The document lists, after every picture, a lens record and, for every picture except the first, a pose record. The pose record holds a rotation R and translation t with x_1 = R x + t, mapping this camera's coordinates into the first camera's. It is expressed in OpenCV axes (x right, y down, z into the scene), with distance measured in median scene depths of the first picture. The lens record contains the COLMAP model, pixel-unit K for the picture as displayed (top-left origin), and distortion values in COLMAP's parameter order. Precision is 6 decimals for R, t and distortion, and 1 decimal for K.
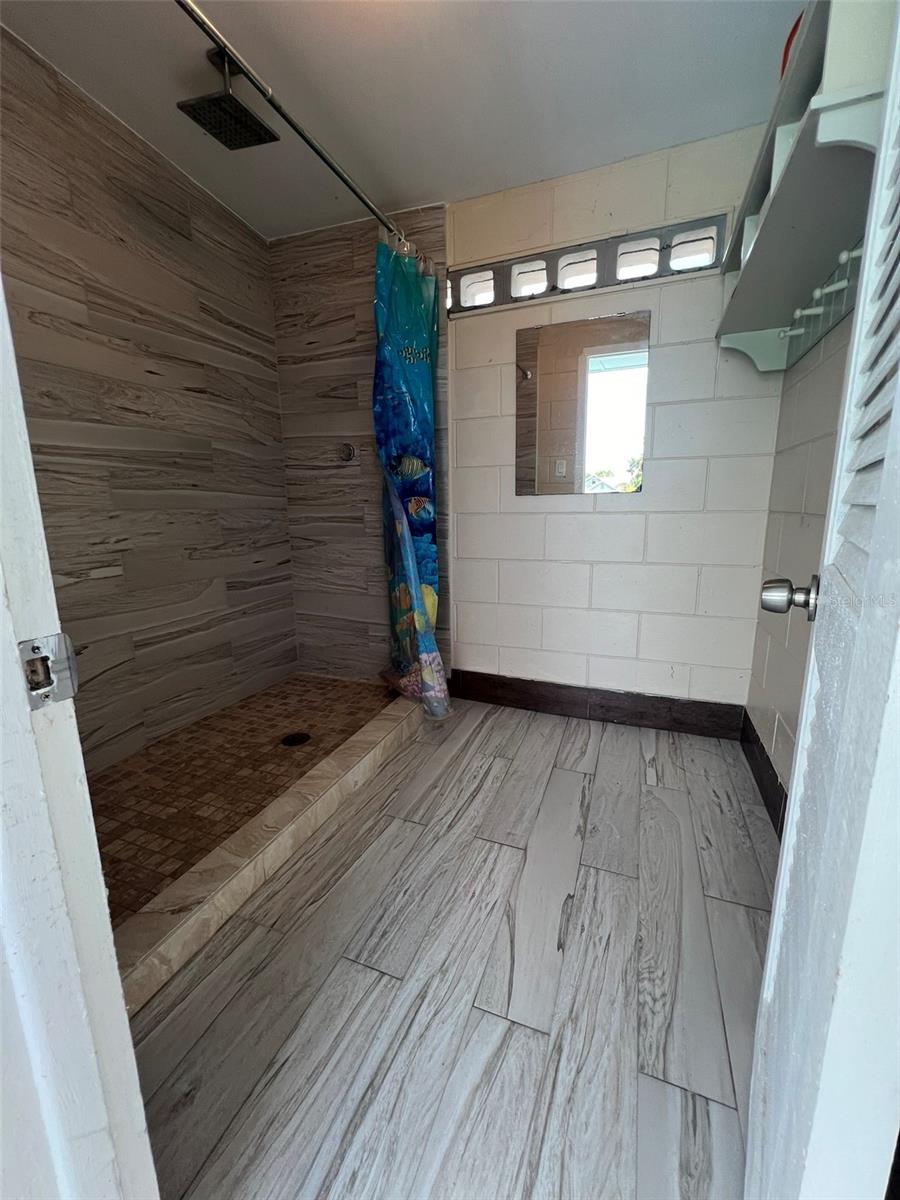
lens RADIAL K [[483.8, 0, 451.1], [0, 483.8, 600.7], [0, 0, 1]] dist [-0.001159, -0.000012]
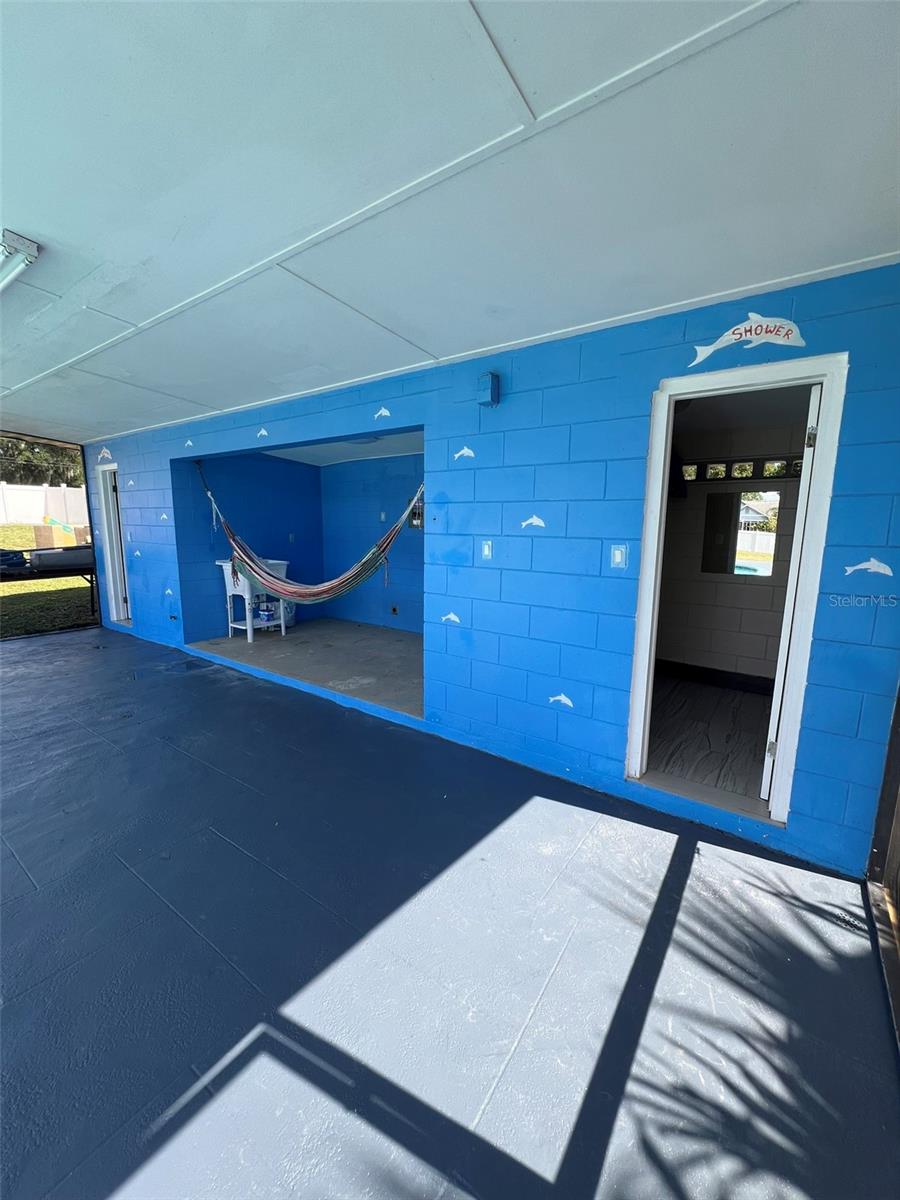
lens RADIAL K [[483.8, 0, 449.2], [0, 483.8, 602.9], [0, 0, 1]] dist [-0.001159, -0.000012]
pose [[0.969119, 0.062207, -0.238616, -0.419105], [-0.070288, 0.997201, -0.025499, 0.029753], [0.236362, 0.041483, 0.970779, -1.265052]]
